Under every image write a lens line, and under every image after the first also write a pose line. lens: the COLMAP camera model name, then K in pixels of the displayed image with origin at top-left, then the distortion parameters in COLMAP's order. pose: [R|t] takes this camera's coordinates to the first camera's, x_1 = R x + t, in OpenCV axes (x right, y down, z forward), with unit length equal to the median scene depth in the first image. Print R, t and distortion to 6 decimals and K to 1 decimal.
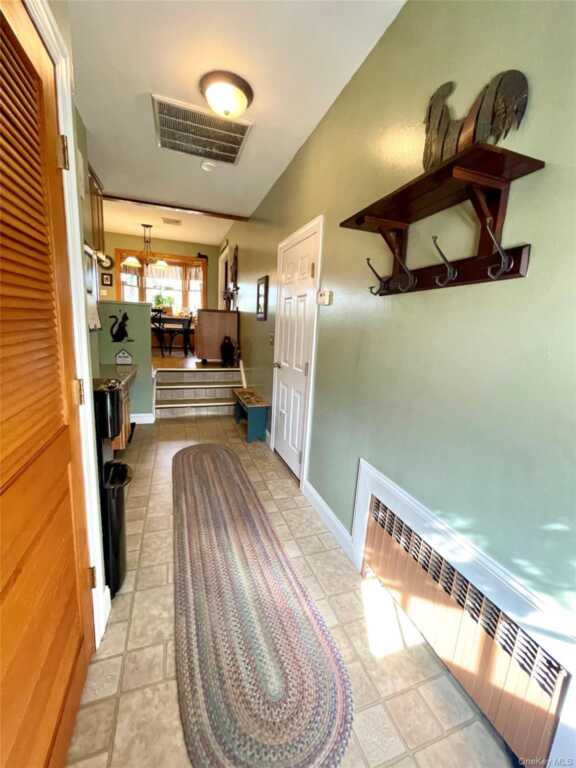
lens RADIAL K [[309.7, 0, 288.0], [0, 309.7, 384.0], [0, 0, 1]] dist [-0.001654, -0.000253]
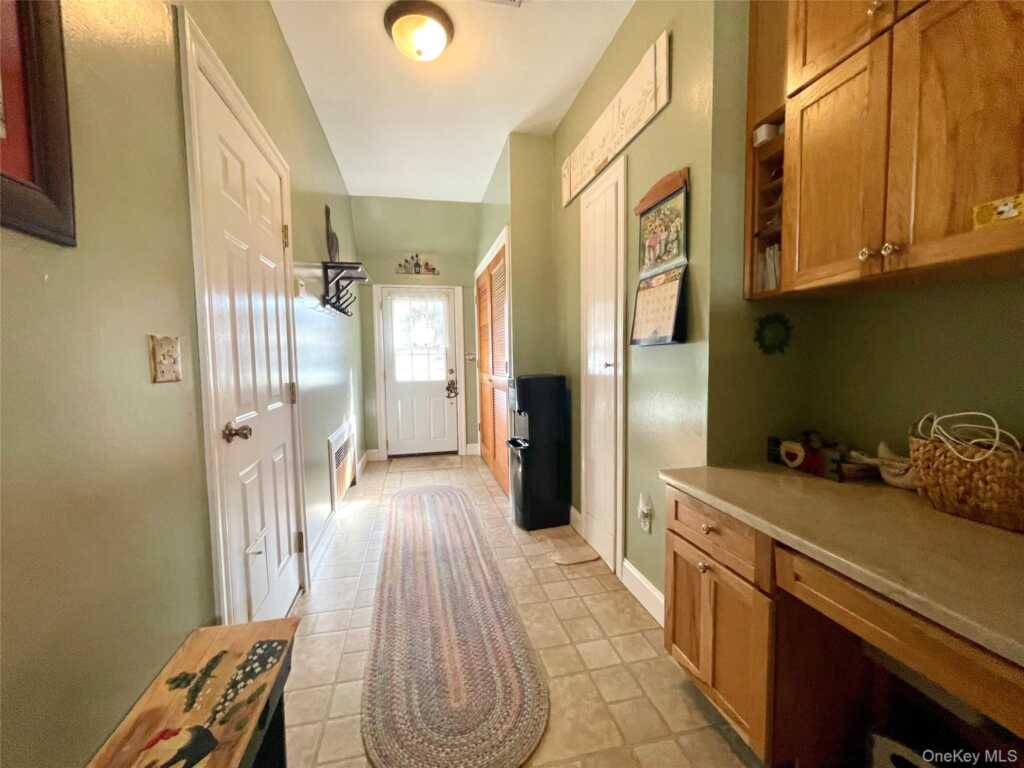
lens RADIAL K [[412.9, 0, 508.0], [0, 412.9, 385.4], [0, 0, 1]] dist [-0.001654, -0.000253]
pose [[-0.991895, -0.048193, 0.117562, -0.520408], [-0.015561, 0.964385, 0.264043, -0.323080], [-0.126100, 0.260074, -0.957319, 1.959045]]
